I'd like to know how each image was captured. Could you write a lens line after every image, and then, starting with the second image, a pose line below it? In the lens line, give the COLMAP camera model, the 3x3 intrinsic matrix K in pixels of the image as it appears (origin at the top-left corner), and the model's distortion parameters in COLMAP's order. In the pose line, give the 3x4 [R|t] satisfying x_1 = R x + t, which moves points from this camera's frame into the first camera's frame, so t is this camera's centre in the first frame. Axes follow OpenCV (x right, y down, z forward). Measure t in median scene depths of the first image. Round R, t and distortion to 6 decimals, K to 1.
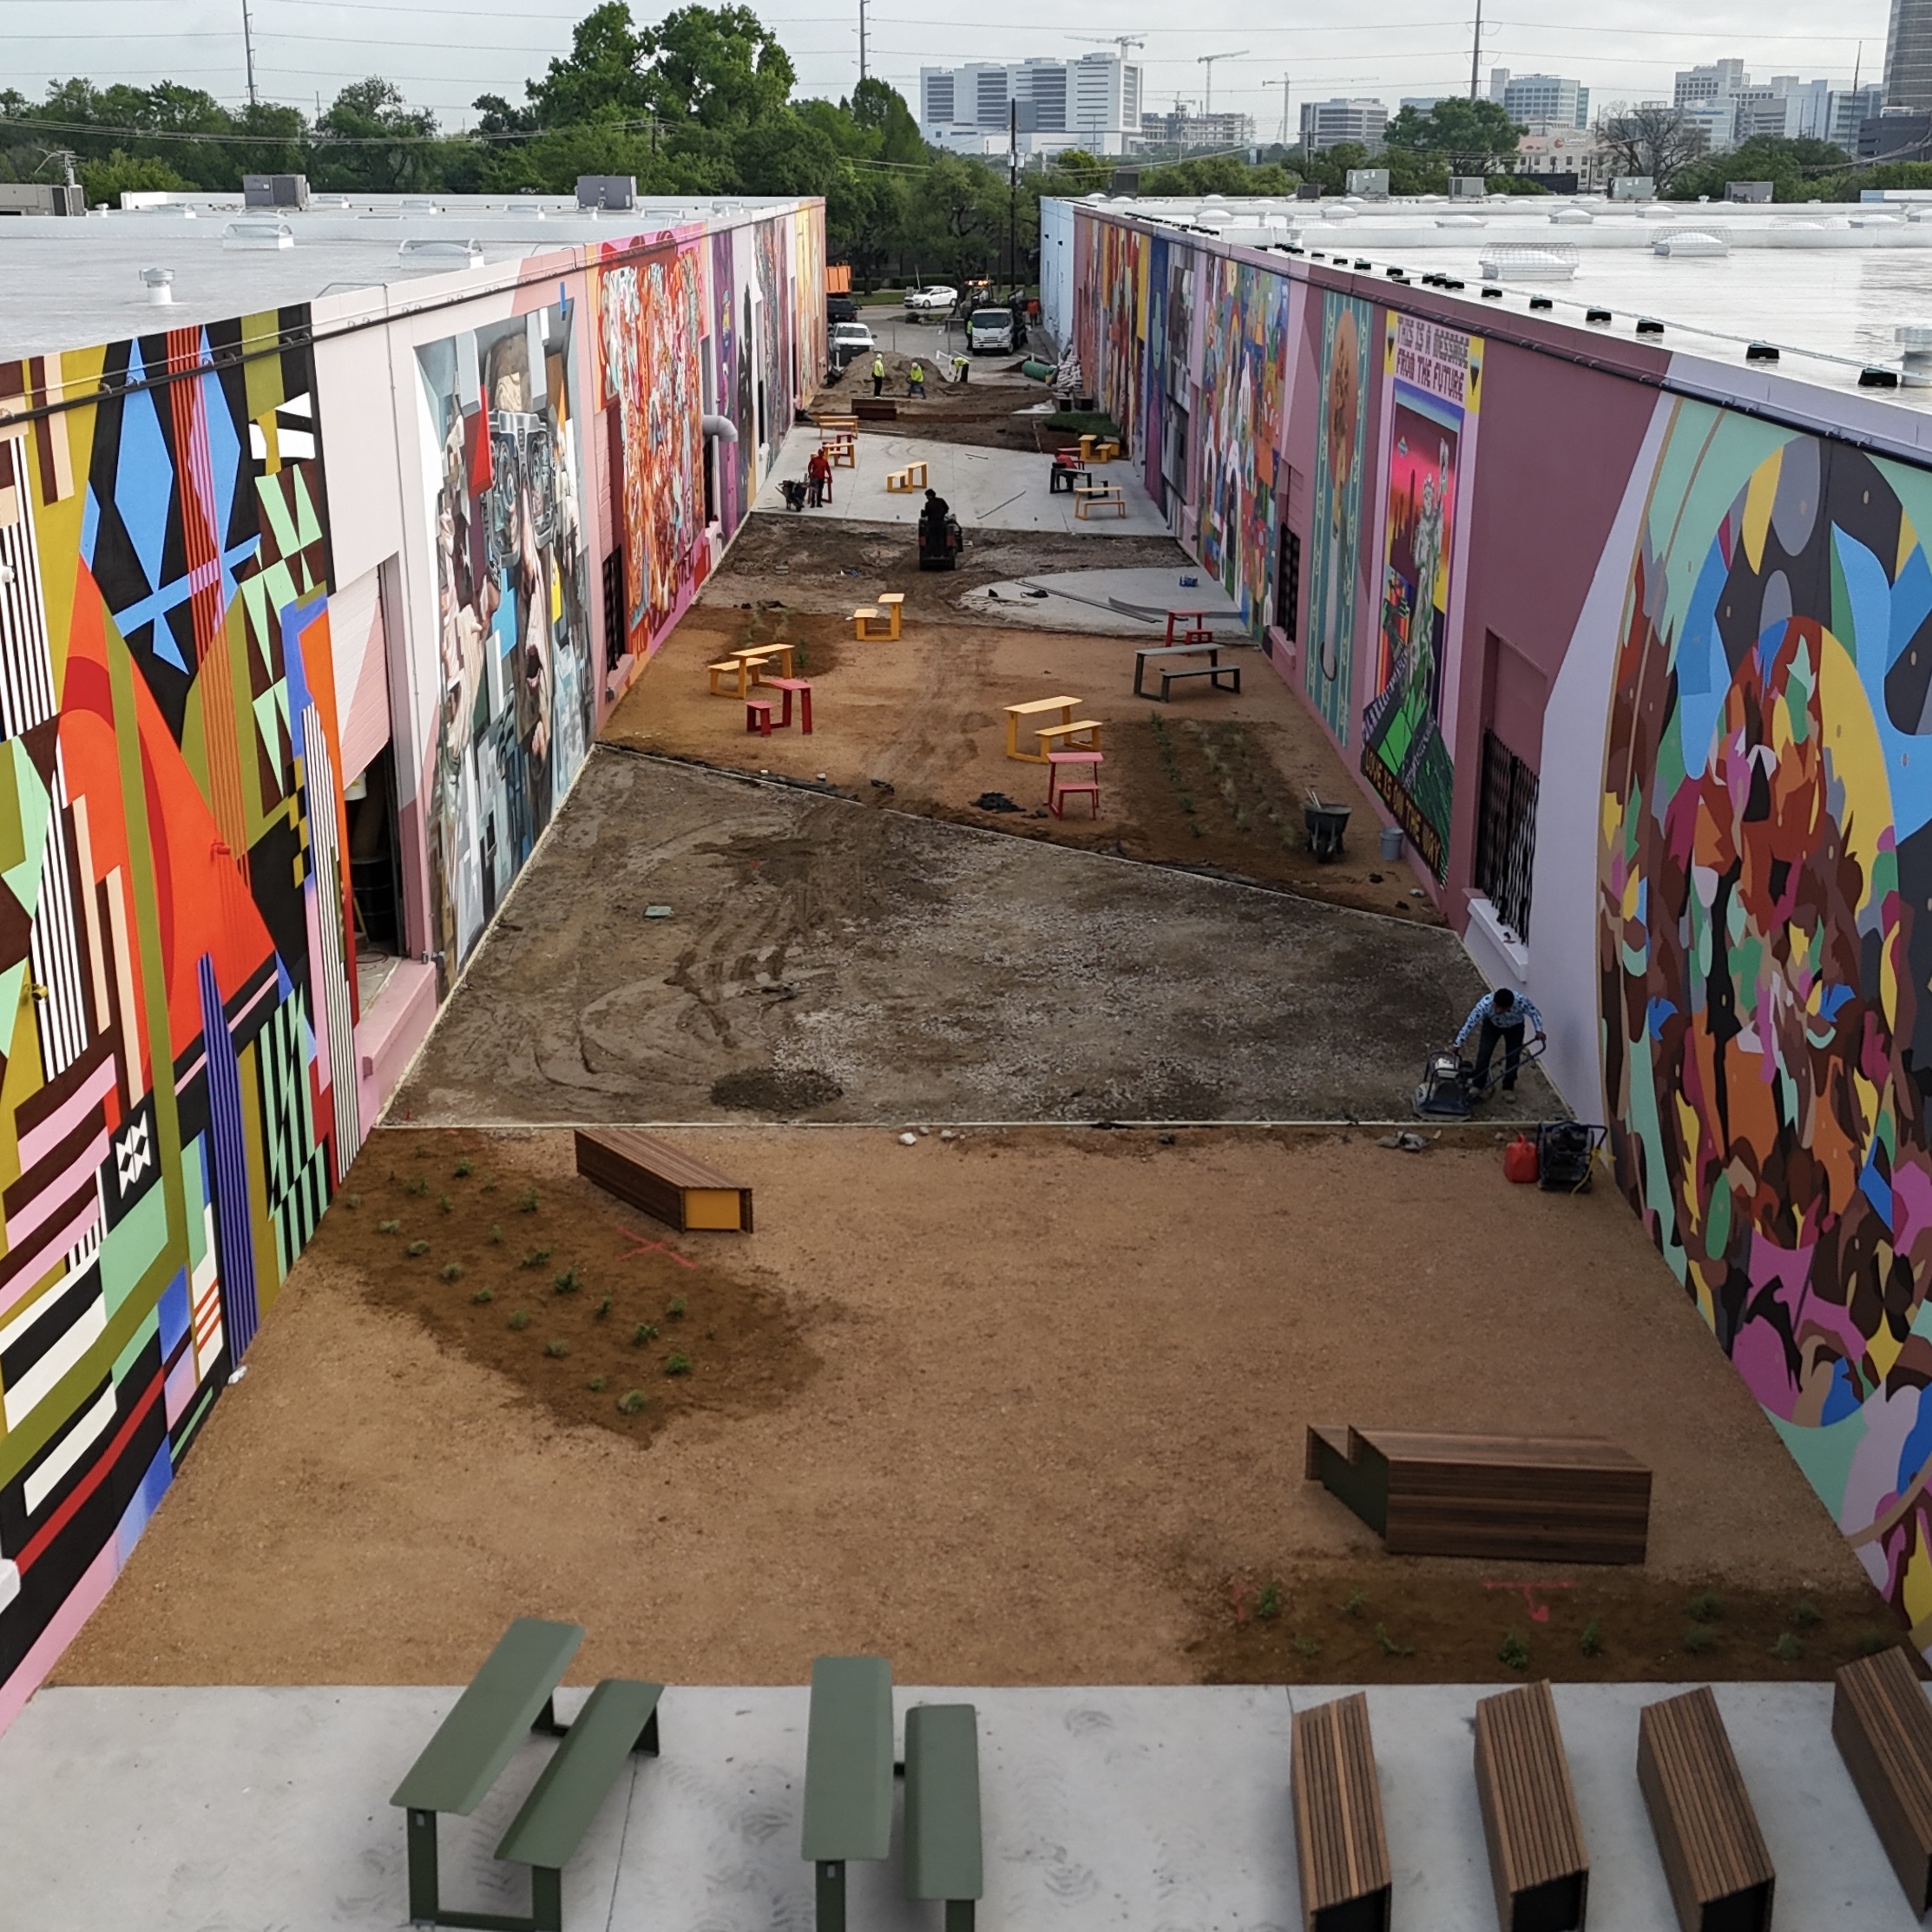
lens RADIAL K [[2570.4, 0, 970.9], [0, 2570.4, 974.1], [0, 0, 1]] dist [0.108491, -0.150134]
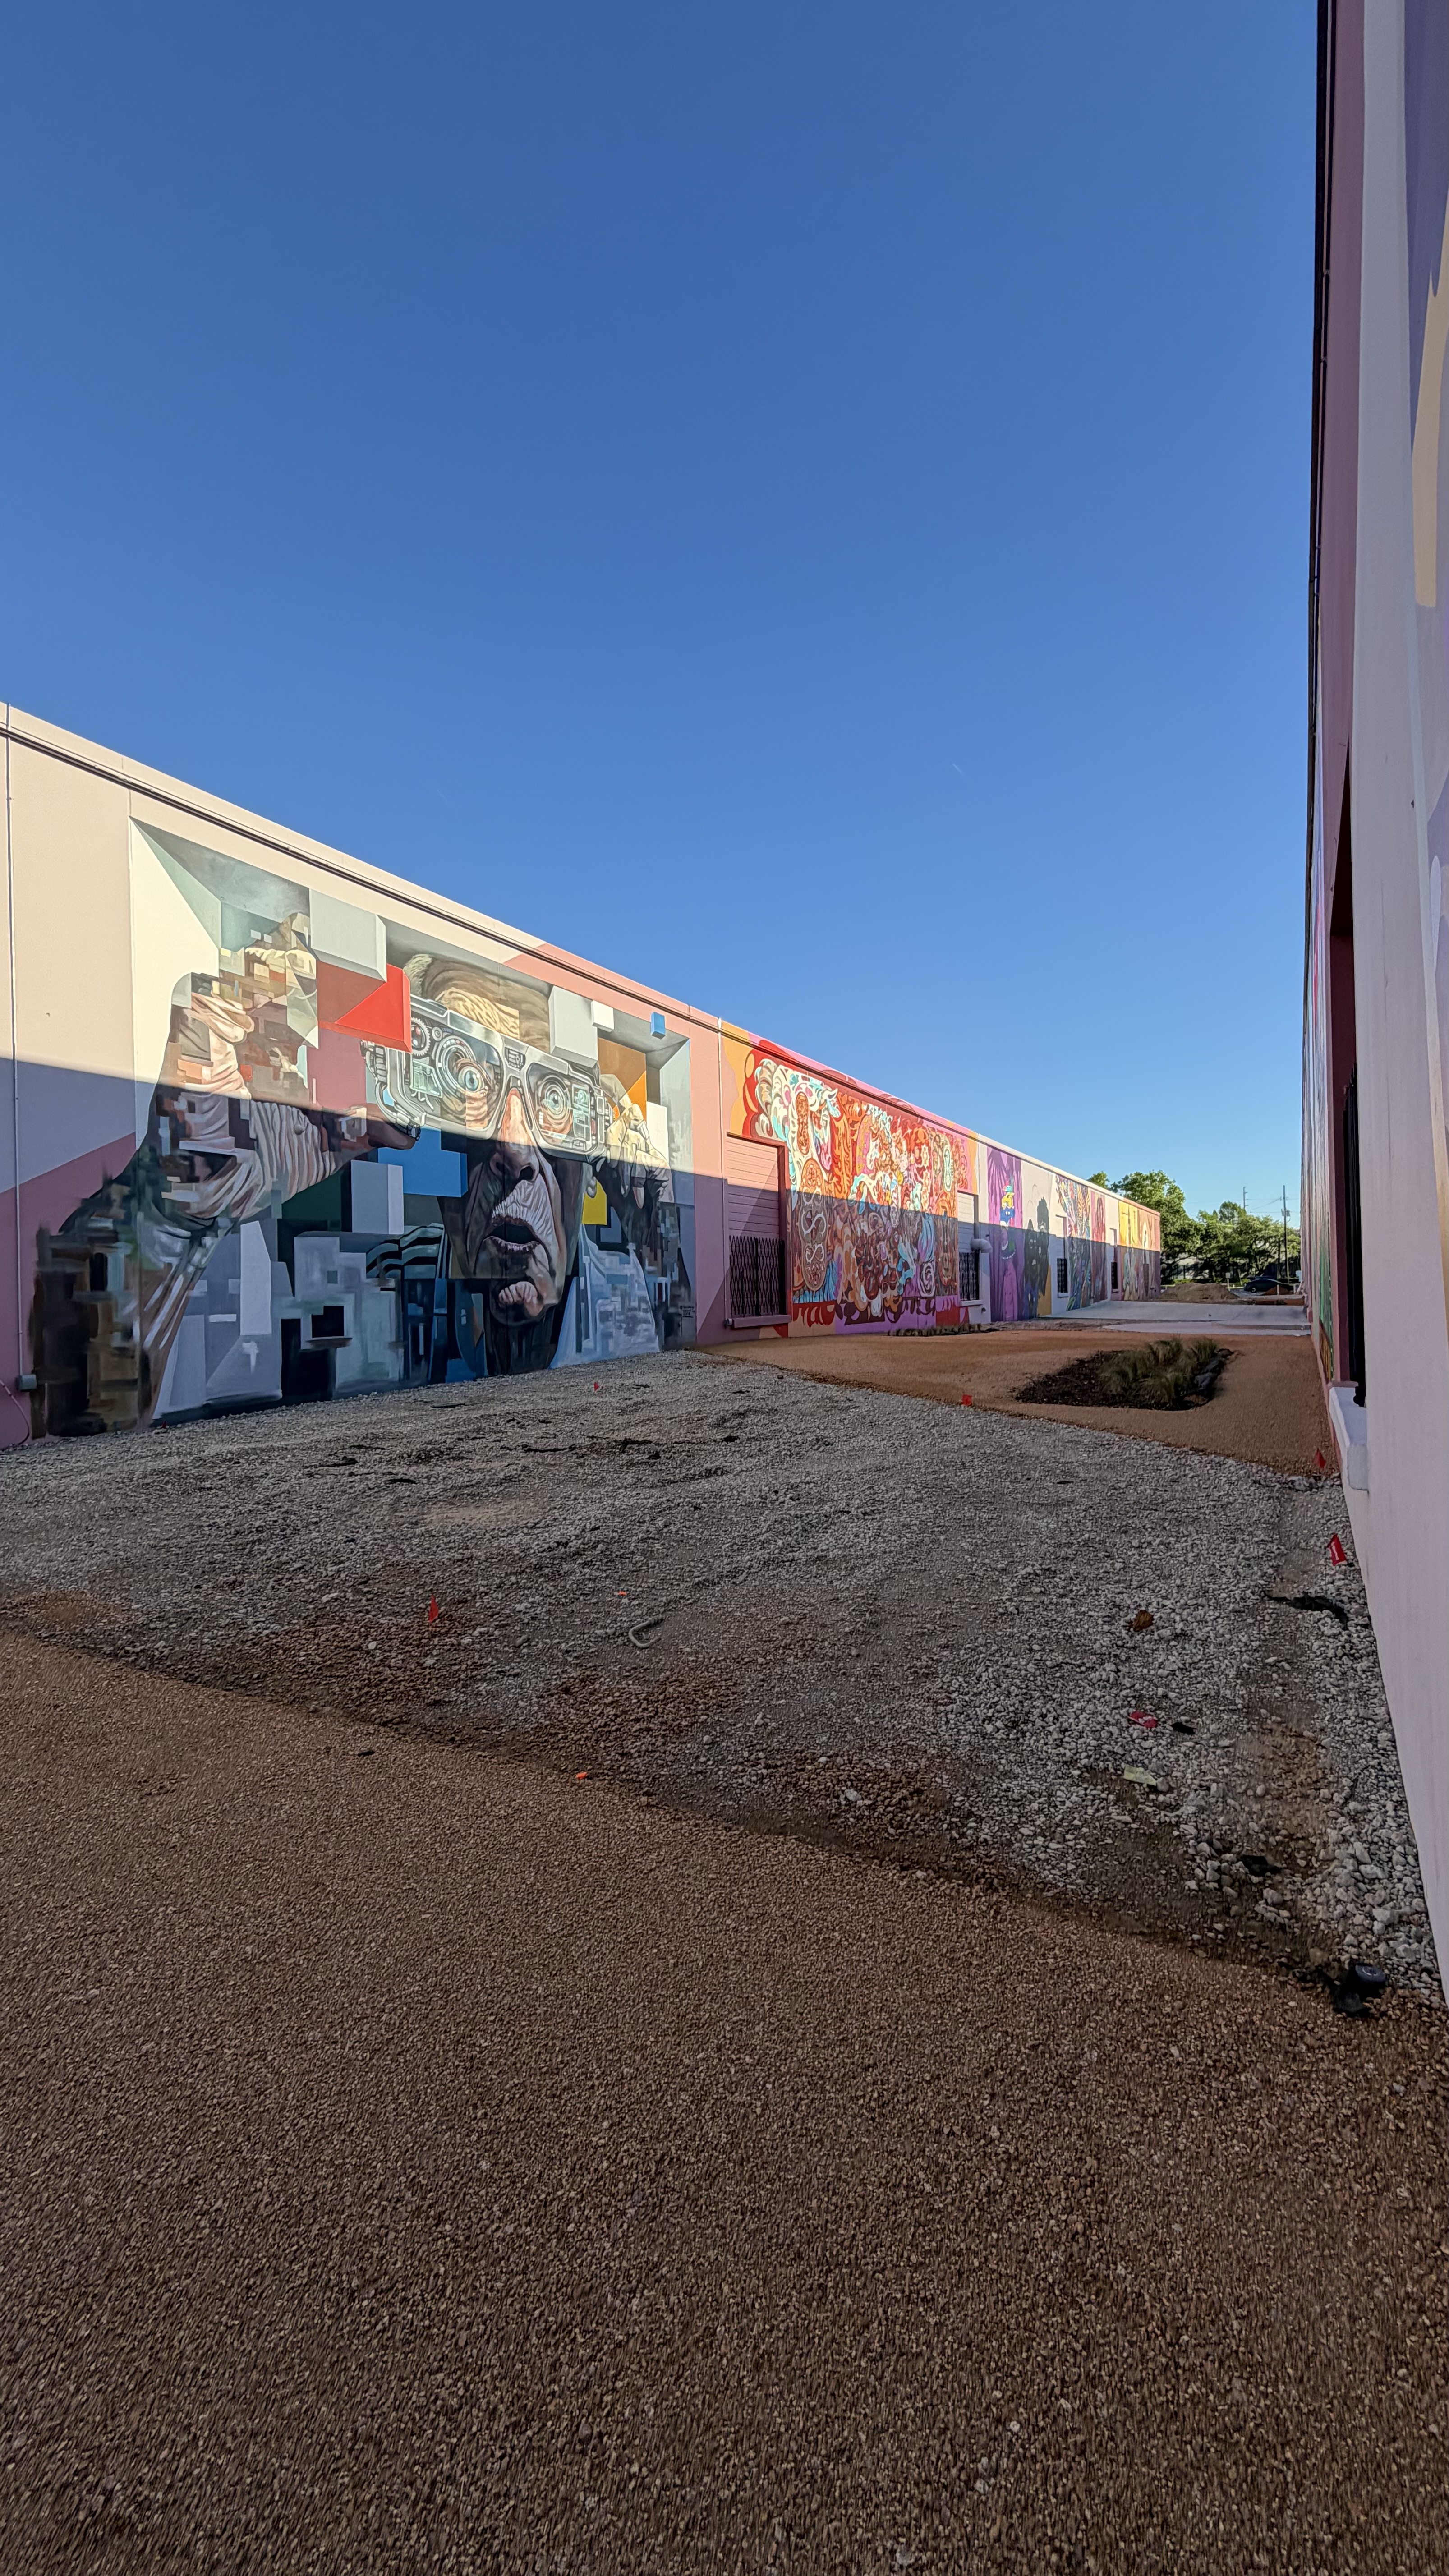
lens RADIAL K [[1027.3, 0, 723.4], [0, 1027.3, 1281.7], [0, 0, 1]] dist [0.002485, 0.000017]
pose [[0.866847, -0.021786, -0.498097, 0.180099], [-0.126853, 0.956529, -0.262602, 0.022637], [0.482166, 0.290821, 0.826401, 0.698303]]
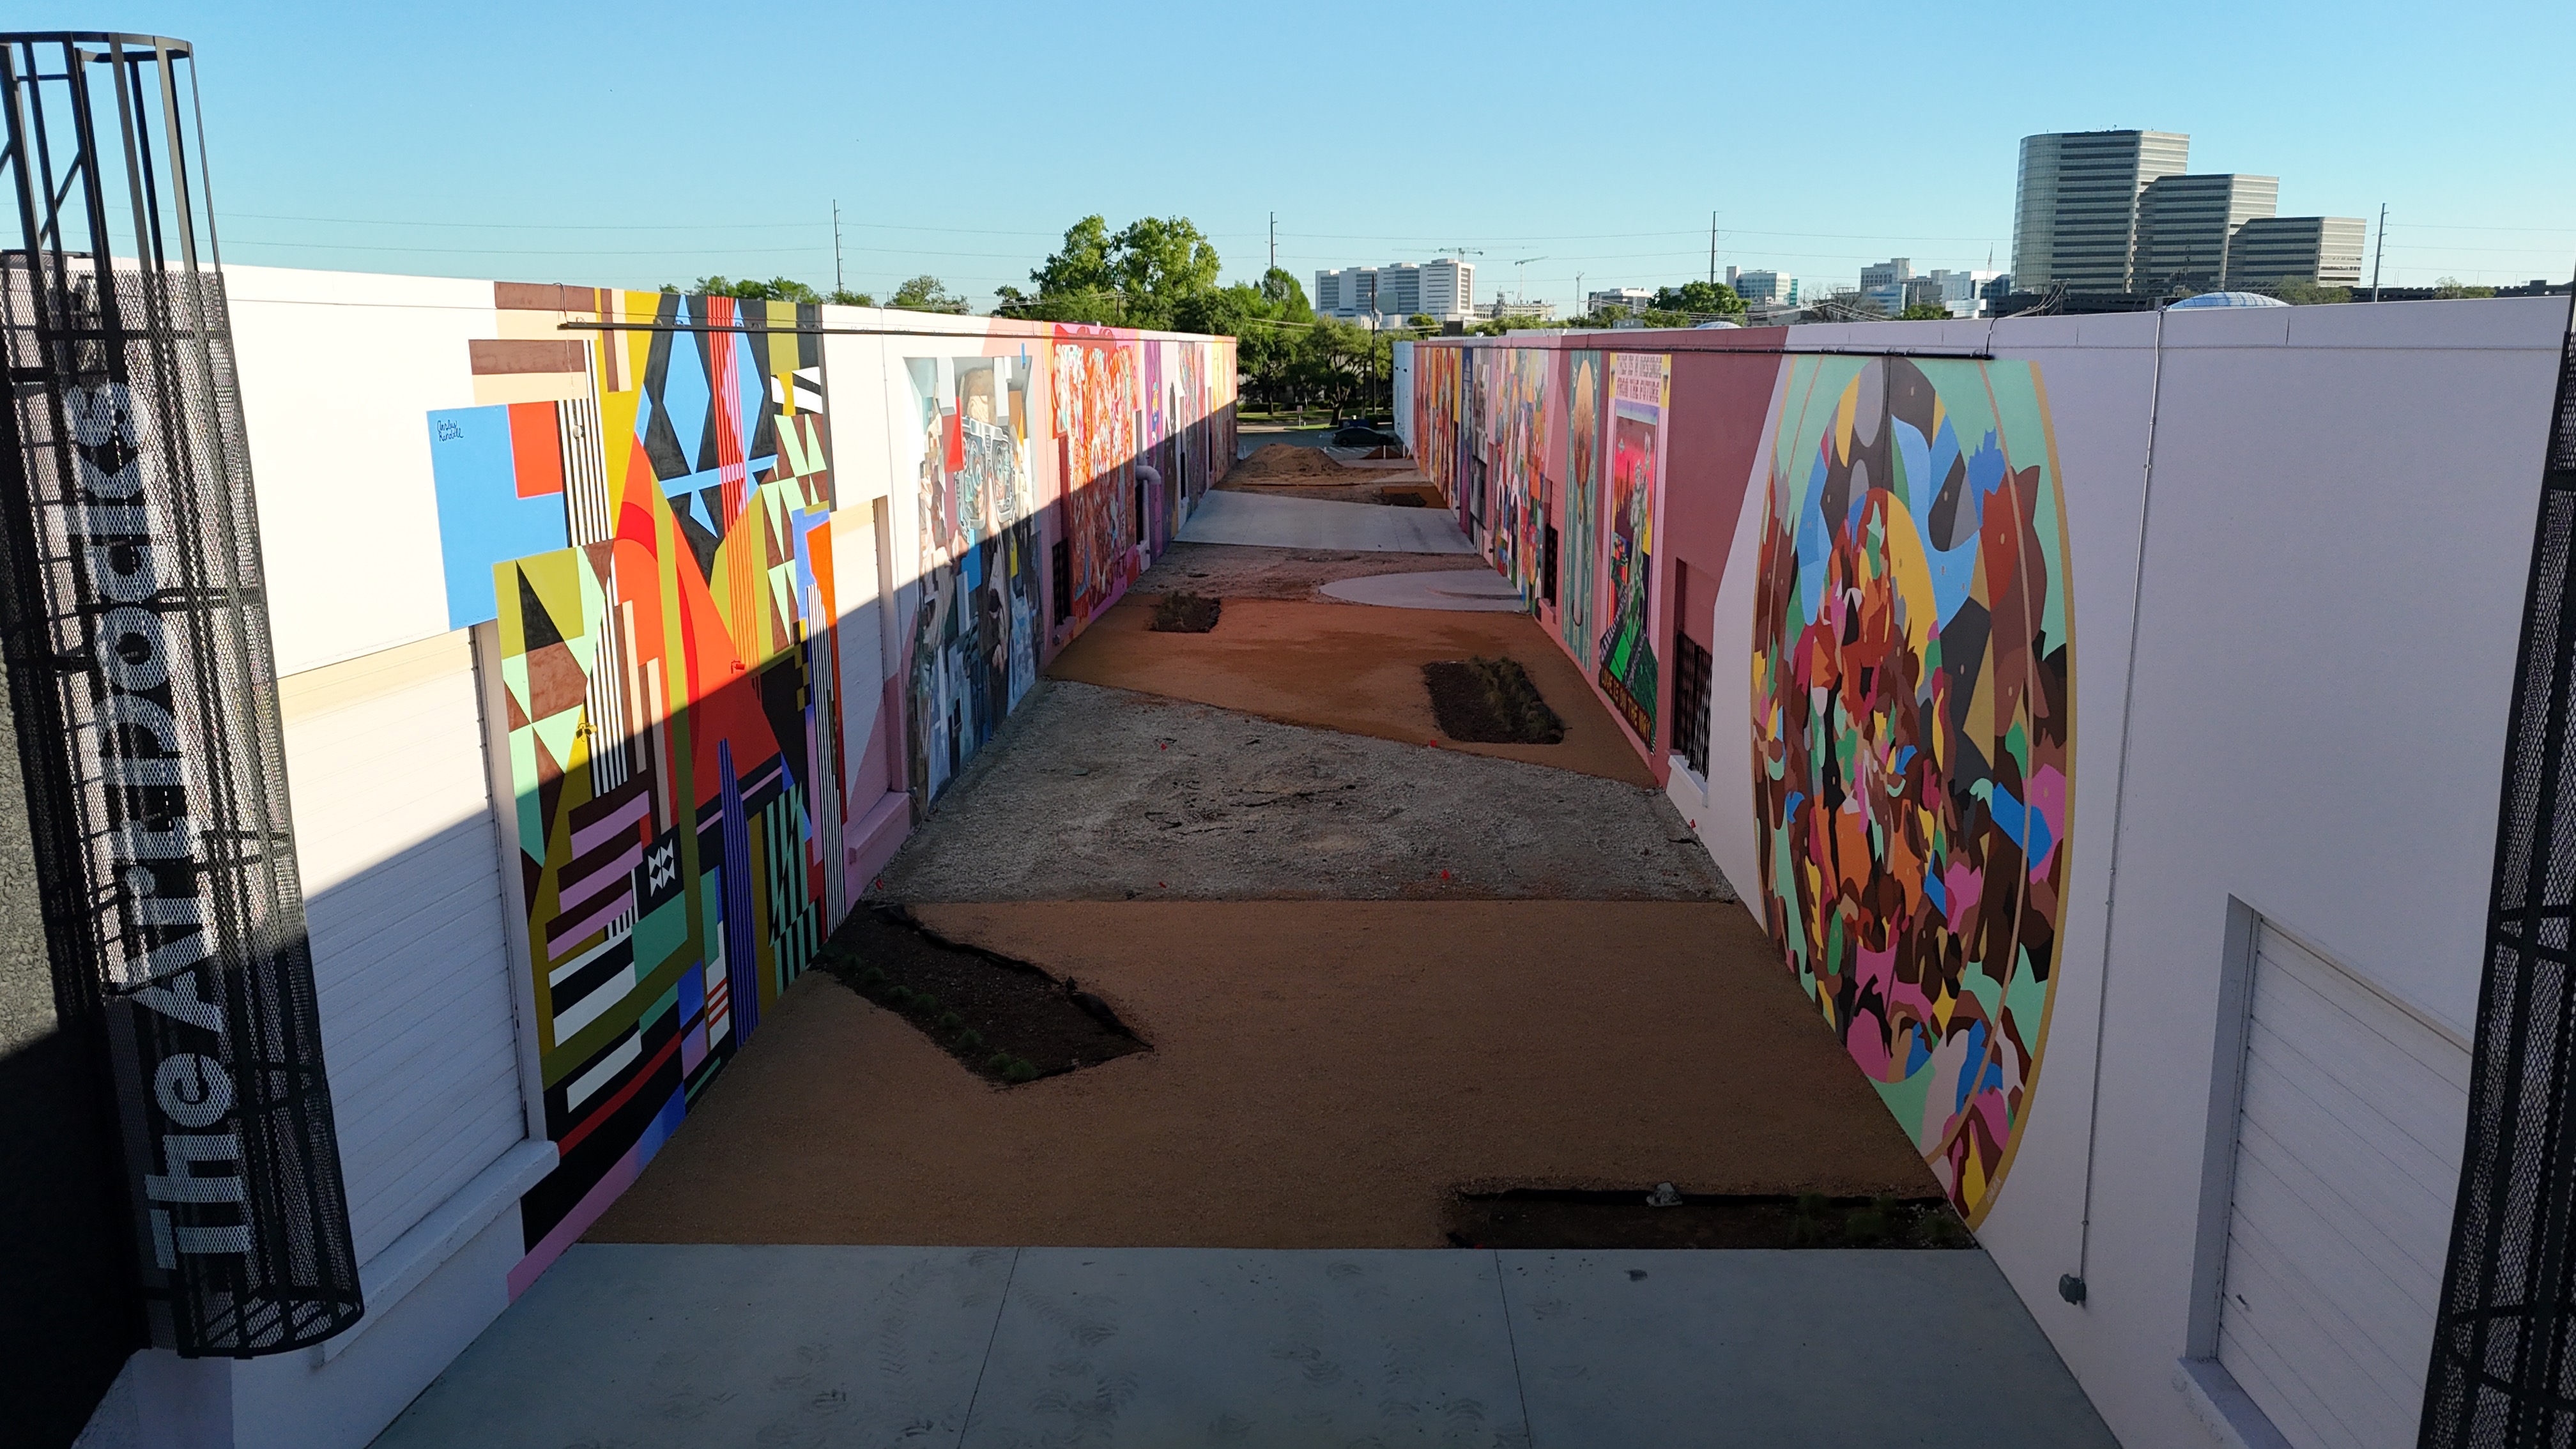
lens RADIAL K [[1895.3, 0, 1290.8], [0, 1895.3, 729.1], [0, 0, 1]] dist [0.085331, -0.086495]
pose [[0.999448, -0.002418, -0.033126, 0.025519], [-0.000935, 0.994902, -0.100843, 0.054823], [0.033201, 0.100818, 0.994351, -0.004104]]
